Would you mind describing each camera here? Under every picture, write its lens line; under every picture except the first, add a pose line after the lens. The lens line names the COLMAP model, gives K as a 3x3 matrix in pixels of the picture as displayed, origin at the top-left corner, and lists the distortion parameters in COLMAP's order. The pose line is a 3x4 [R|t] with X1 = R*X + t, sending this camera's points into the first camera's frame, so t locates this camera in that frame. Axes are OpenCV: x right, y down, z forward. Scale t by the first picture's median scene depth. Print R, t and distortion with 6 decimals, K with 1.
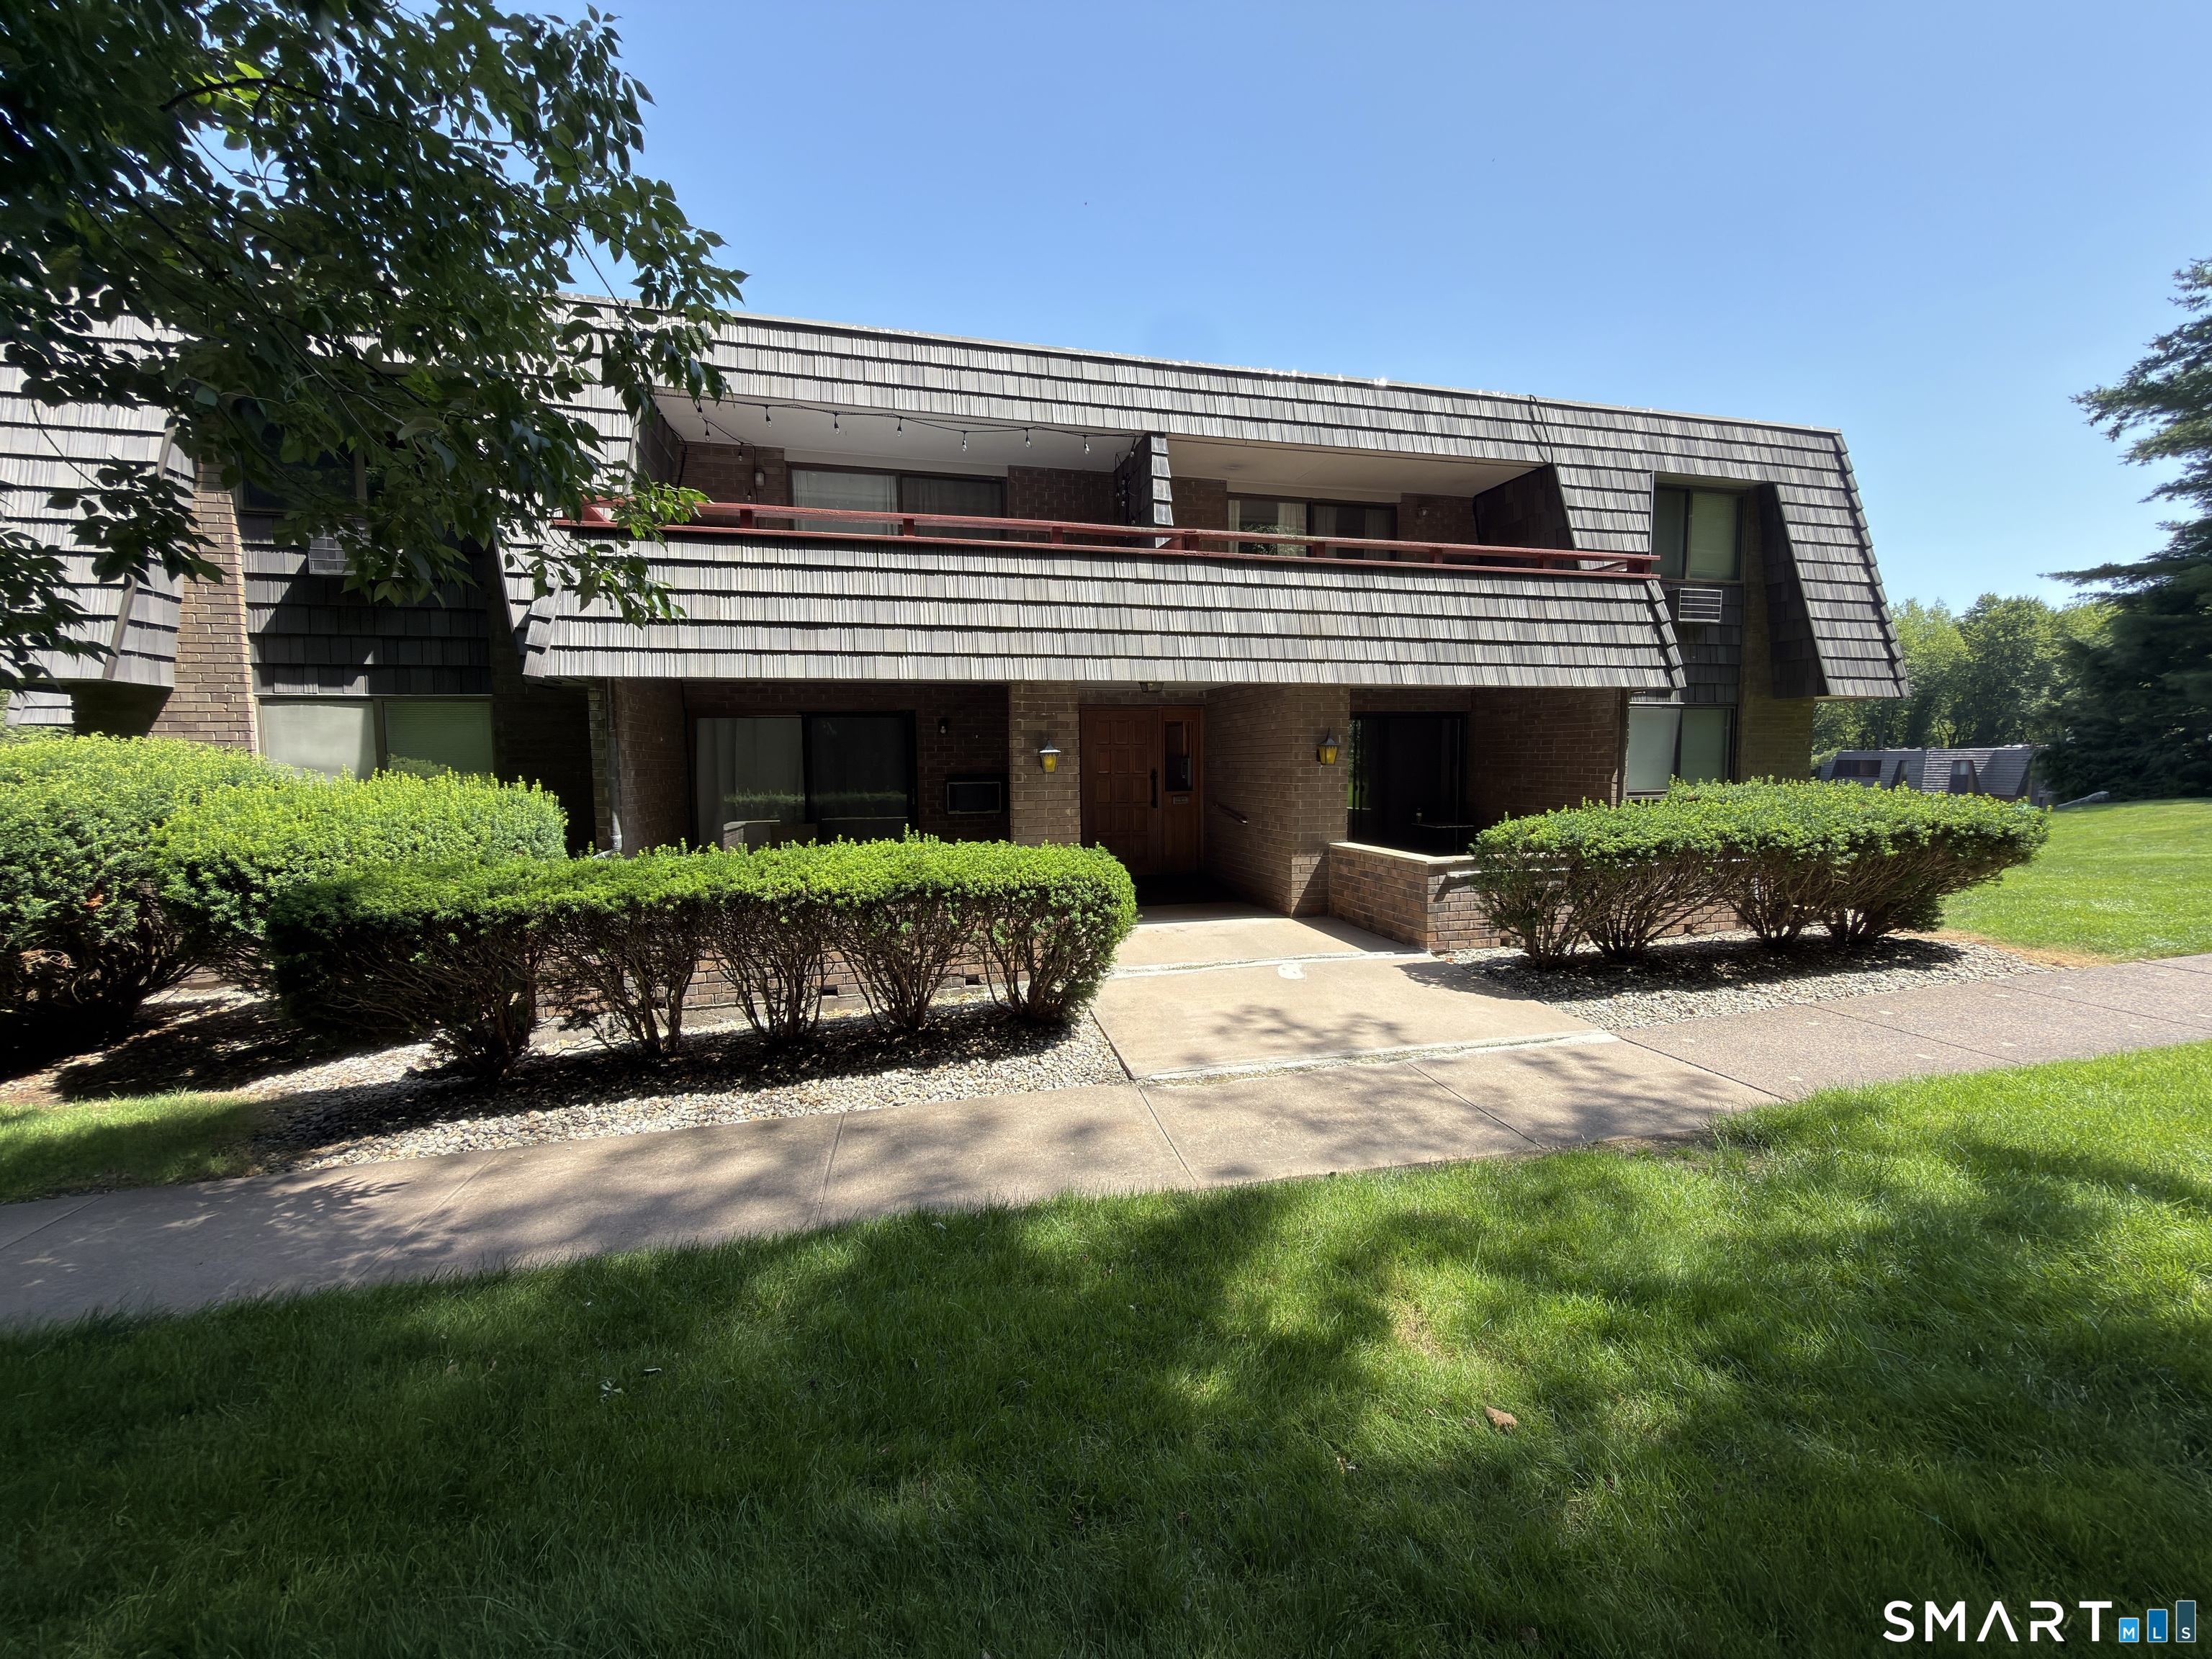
lens RADIAL K [[896.3, 0, 1104.2], [0, 896.3, 826.1], [0, 0, 1]] dist [-0.001385, -0.000331]
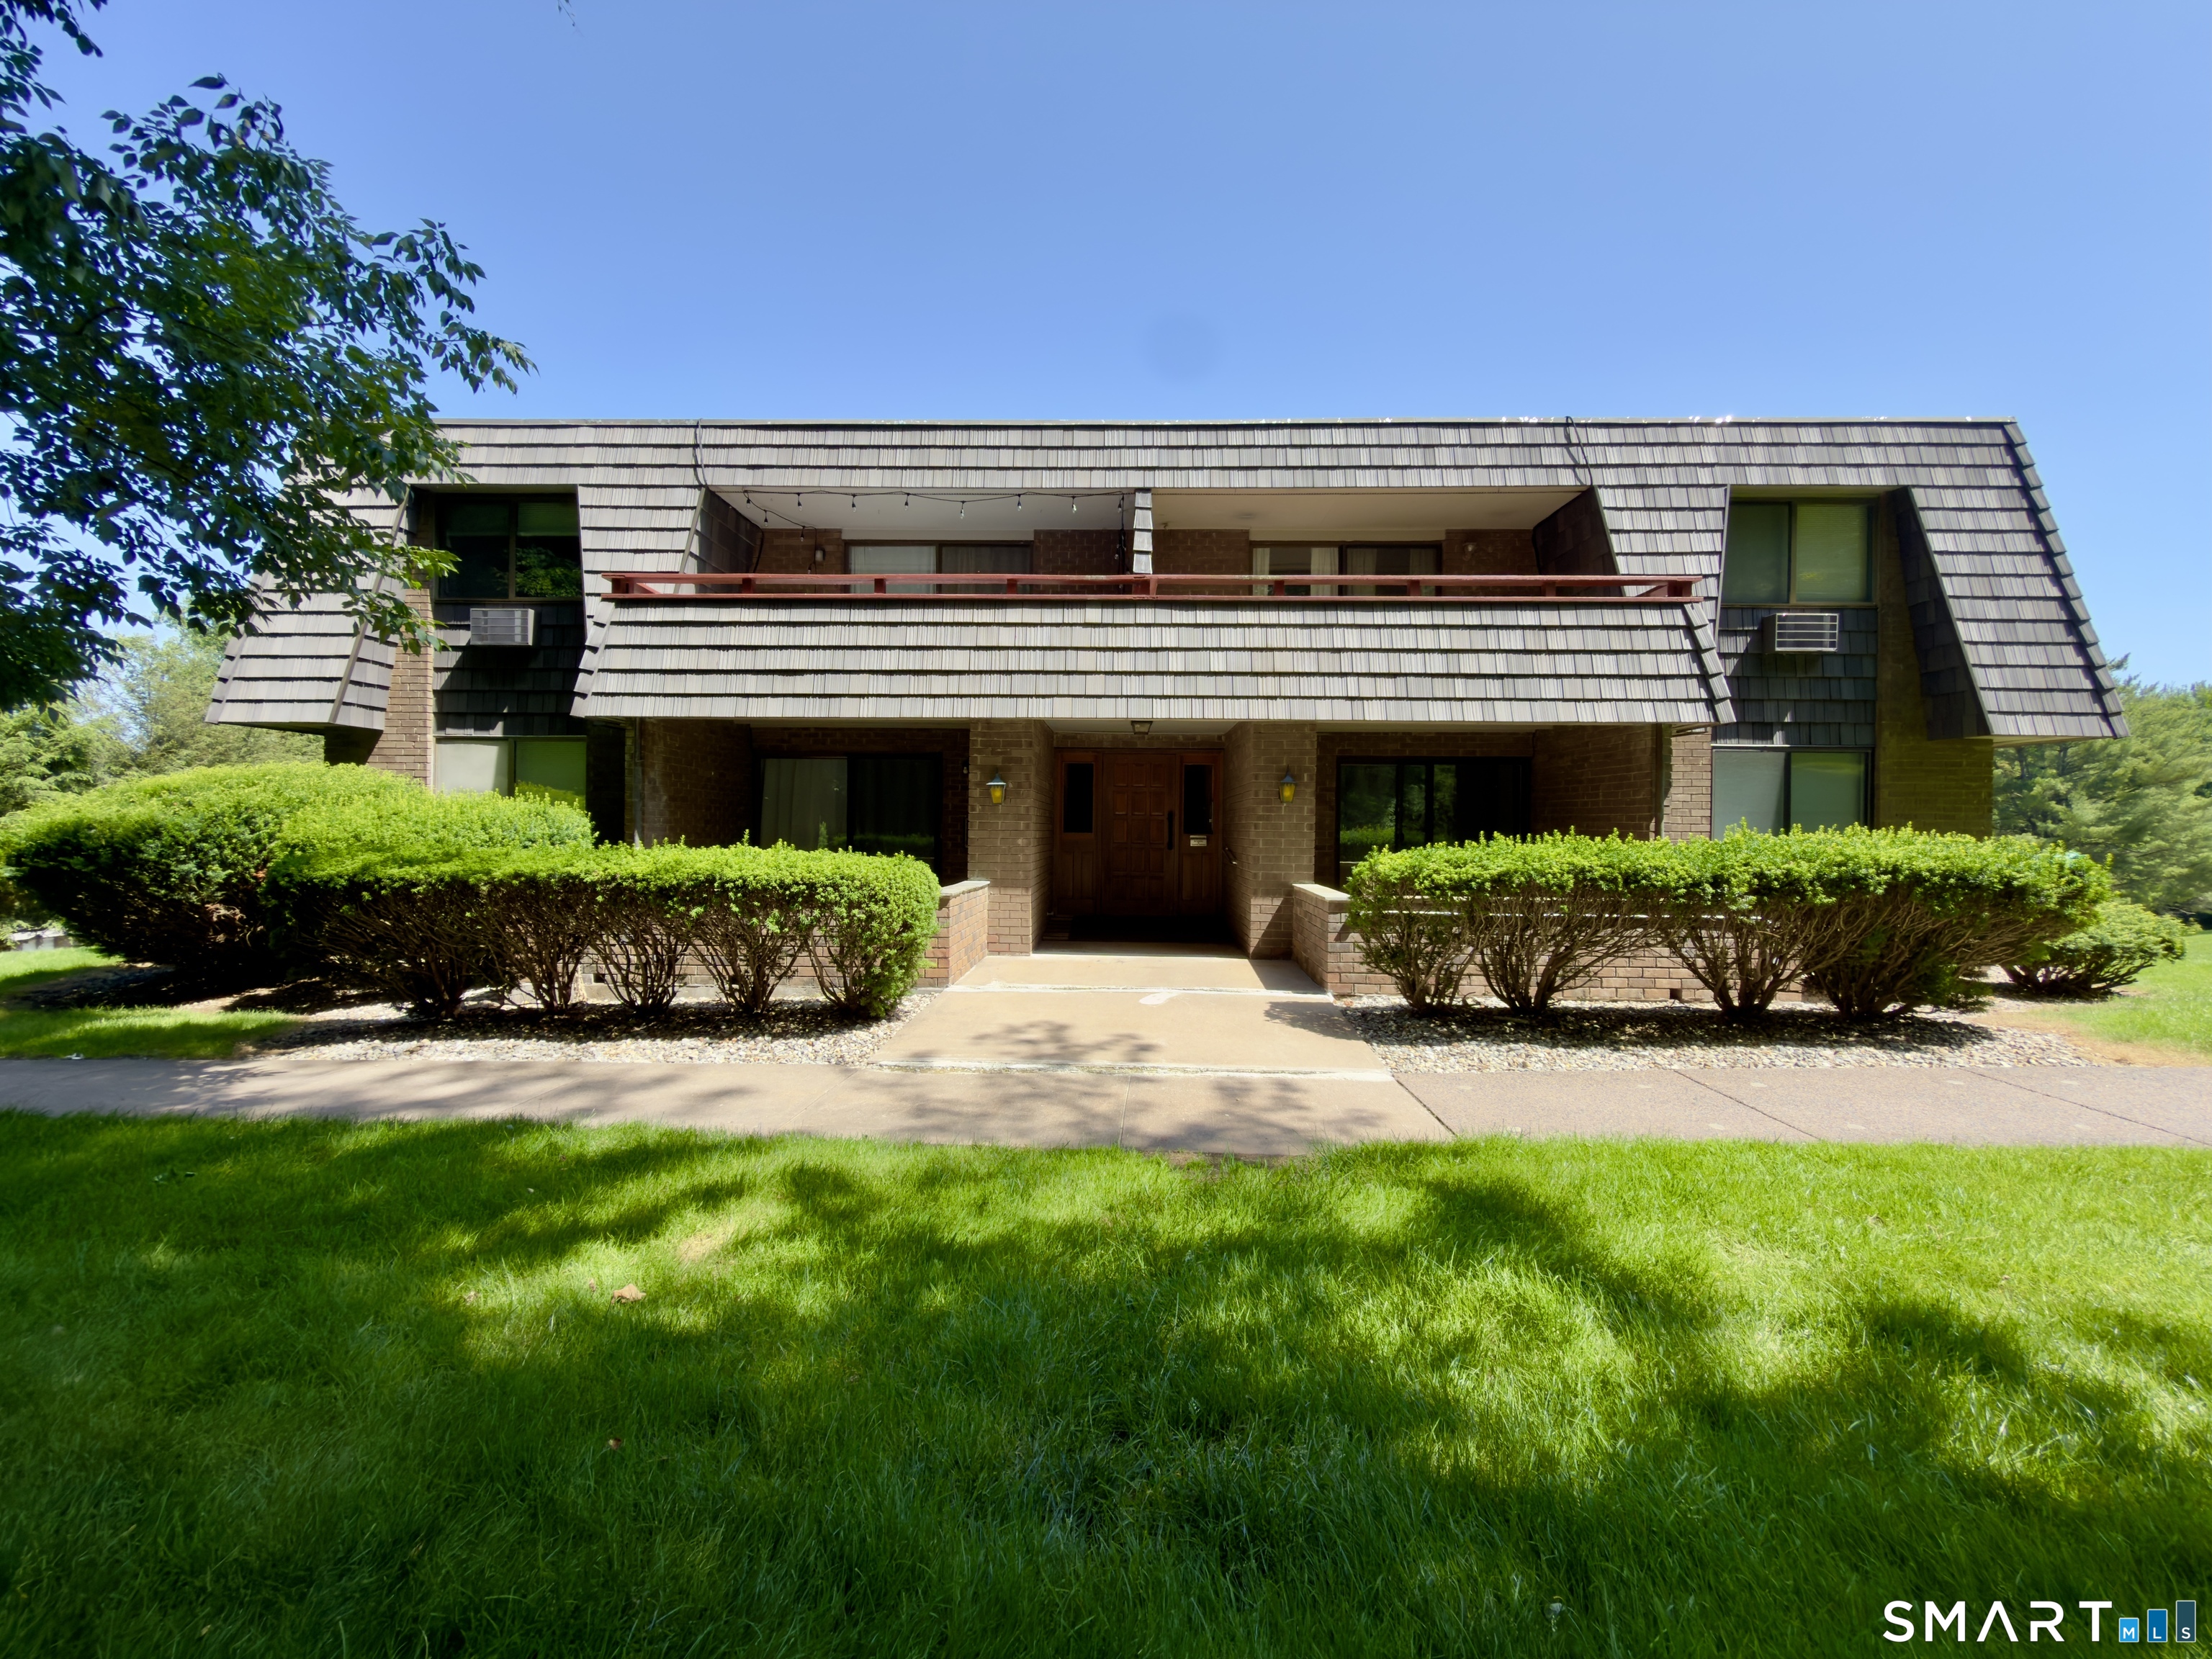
lens RADIAL K [[896.3, 0, 1104.2], [0, 896.3, 826.1], [0, 0, 1]] dist [-0.001385, -0.000331]
pose [[0.960591, 0.020527, -0.277206, 0.319953], [-0.041304, 0.996739, -0.069319, 0.031991], [0.274879, 0.078037, 0.958307, 0.008621]]
